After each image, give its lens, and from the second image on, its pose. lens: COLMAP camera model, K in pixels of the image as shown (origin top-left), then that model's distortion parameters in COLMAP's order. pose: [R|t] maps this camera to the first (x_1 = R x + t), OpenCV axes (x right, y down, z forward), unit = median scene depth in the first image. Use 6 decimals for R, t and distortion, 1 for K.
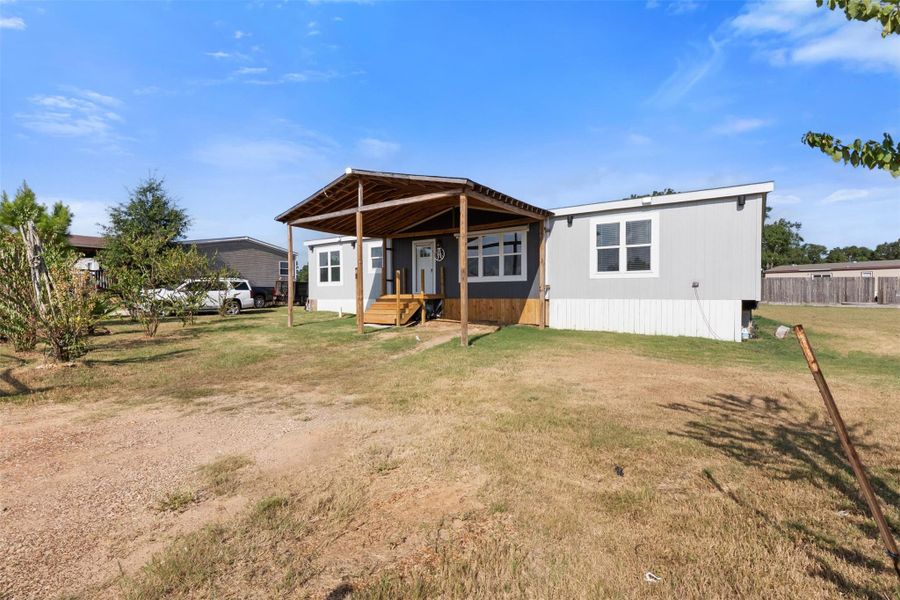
lens RADIAL K [[443.0, 0, 451.3], [0, 443.0, 300.1], [0, 0, 1]] dist [0.001516, -0.000469]
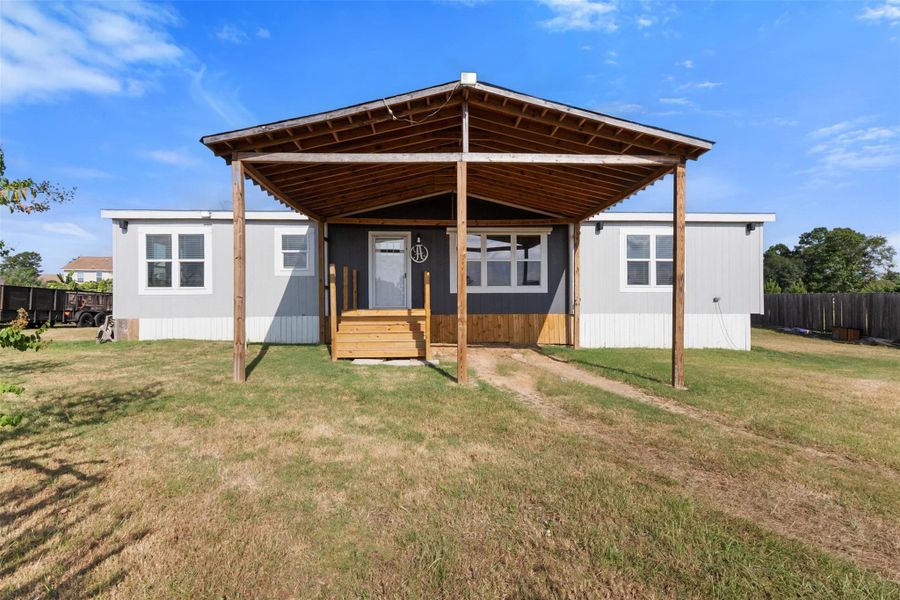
lens RADIAL K [[398.9, 0, 449.7], [0, 398.9, 307.8], [0, 0, 1]] dist [0.002576, 0.000104]
pose [[0.772175, -0.002201, 0.635406, -0.433800], [0.009689, 0.999919, -0.008310, -0.009894], [-0.635336, 0.012573, 0.772133, 0.505677]]
